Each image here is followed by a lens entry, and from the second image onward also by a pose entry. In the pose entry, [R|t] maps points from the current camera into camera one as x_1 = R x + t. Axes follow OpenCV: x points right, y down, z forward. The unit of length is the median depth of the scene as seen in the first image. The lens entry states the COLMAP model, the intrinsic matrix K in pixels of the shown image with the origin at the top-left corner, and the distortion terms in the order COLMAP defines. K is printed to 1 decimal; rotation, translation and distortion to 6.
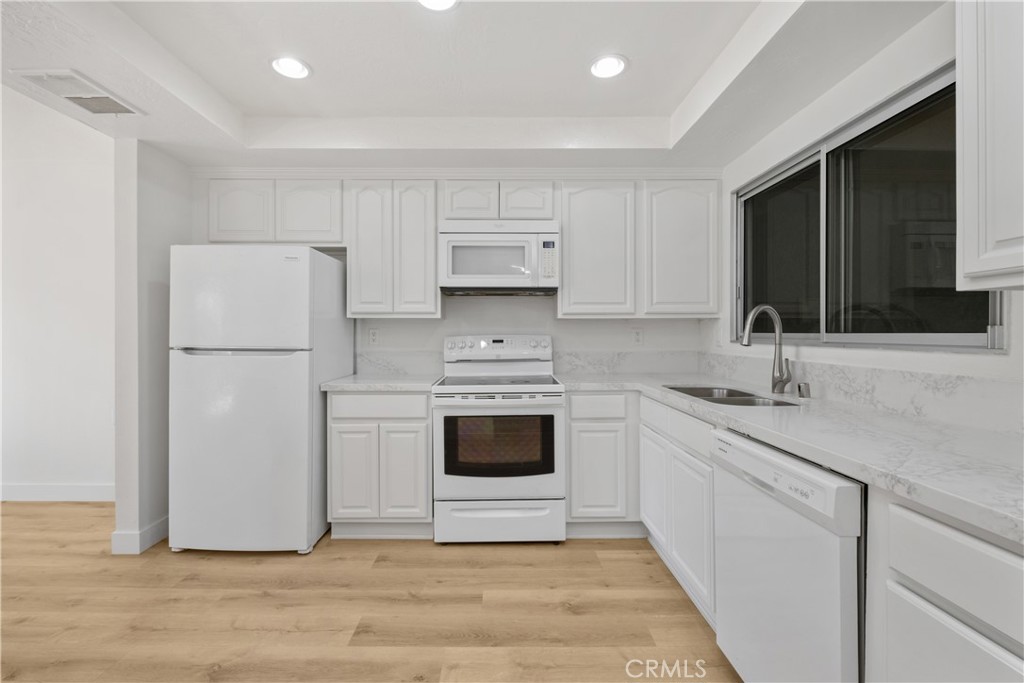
lens RADIAL K [[443.4, 0, 505.8], [0, 443.4, 339.6], [0, 0, 1]] dist [0.003165, -0.004995]
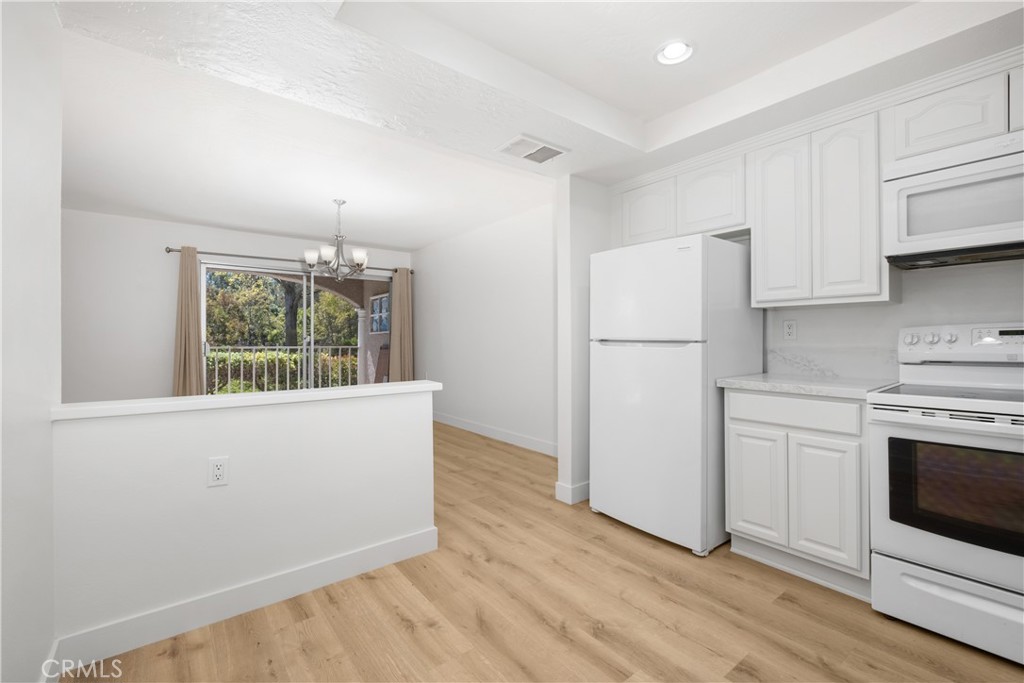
lens RADIAL K [[443.4, 0, 508.9], [0, 443.4, 336.7], [0, 0, 1]] dist [0.003165, -0.004995]
pose [[0.608171, -0.007264, -0.793773, 0.055018], [-0.002212, 0.999939, -0.010846, 0.022133], [0.793803, 0.008352, 0.608117, 0.087913]]
